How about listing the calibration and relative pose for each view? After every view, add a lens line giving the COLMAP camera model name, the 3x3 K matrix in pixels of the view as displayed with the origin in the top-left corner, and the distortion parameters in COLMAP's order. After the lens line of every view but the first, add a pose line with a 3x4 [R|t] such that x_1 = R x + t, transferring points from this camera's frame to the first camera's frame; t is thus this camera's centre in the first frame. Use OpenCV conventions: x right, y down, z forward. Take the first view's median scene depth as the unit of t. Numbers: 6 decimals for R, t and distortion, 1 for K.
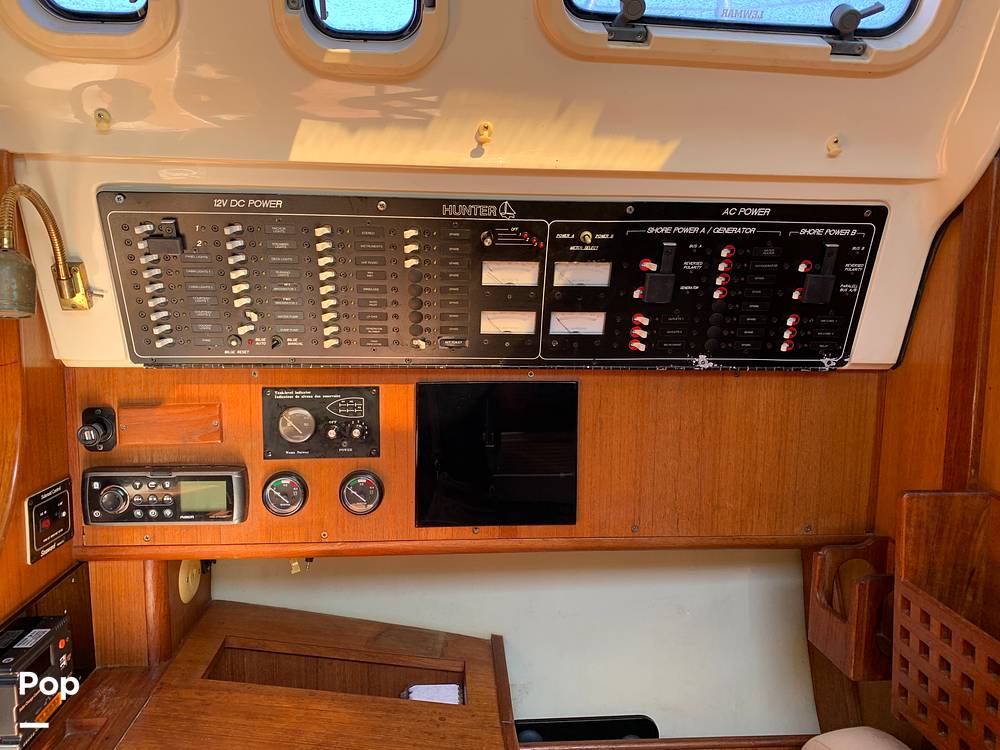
lens RADIAL K [[773.2, 0, 504.5], [0, 773.2, 357.1], [0, 0, 1]] dist [0.058487, -0.076496]
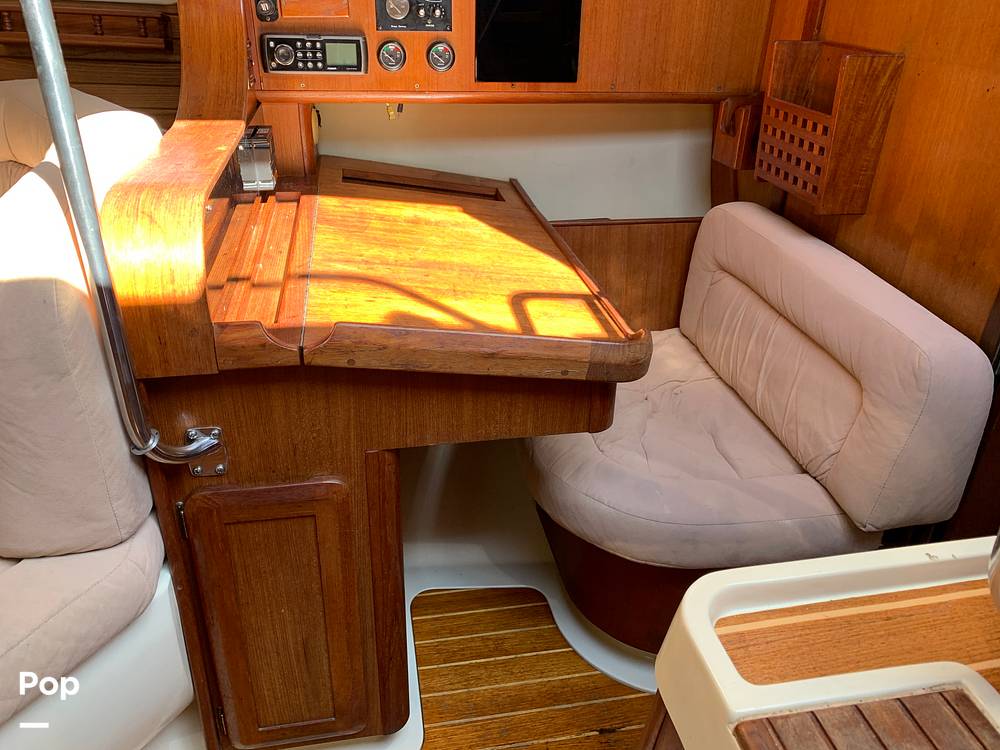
lens RADIAL K [[773.2, 0, 512.9], [0, 773.2, 359.2], [0, 0, 1]] dist [0.058487, -0.076496]
pose [[0.993754, -0.032731, 0.106687, -0.240541], [-0.006986, 0.935901, 0.352194, 0.202369], [-0.111376, -0.350739, 0.929826, -0.695693]]
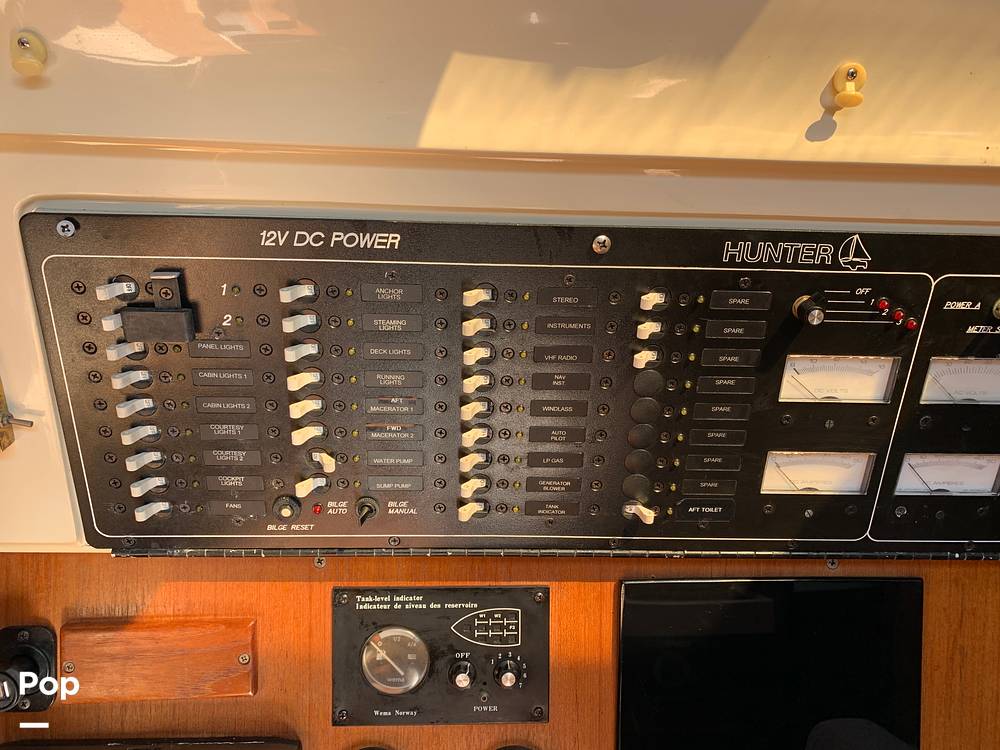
lens RADIAL K [[773.2, 0, 505.0], [0, 773.2, 361.0], [0, 0, 1]] dist [0.058487, -0.076496]
pose [[0.999804, 0.004407, -0.019279, -0.192924], [-0.005963, 0.996660, -0.081439, -0.075861], [0.018856, 0.081538, 0.996492, 0.480866]]
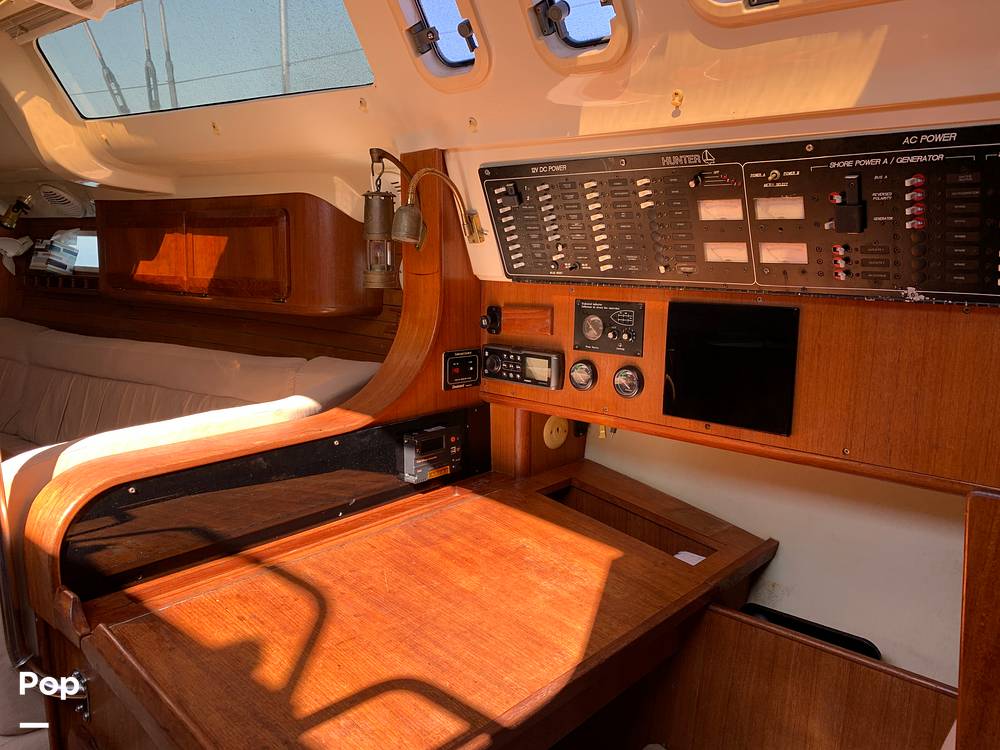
lens RADIAL K [[773.2, 0, 492.5], [0, 773.2, 374.0], [0, 0, 1]] dist [0.058487, -0.076496]
pose [[0.680756, 0.118041, -0.722937, 0.656571], [-0.071890, 0.992932, 0.094430, 0.054690], [0.728974, -0.012312, 0.684431, -0.089235]]
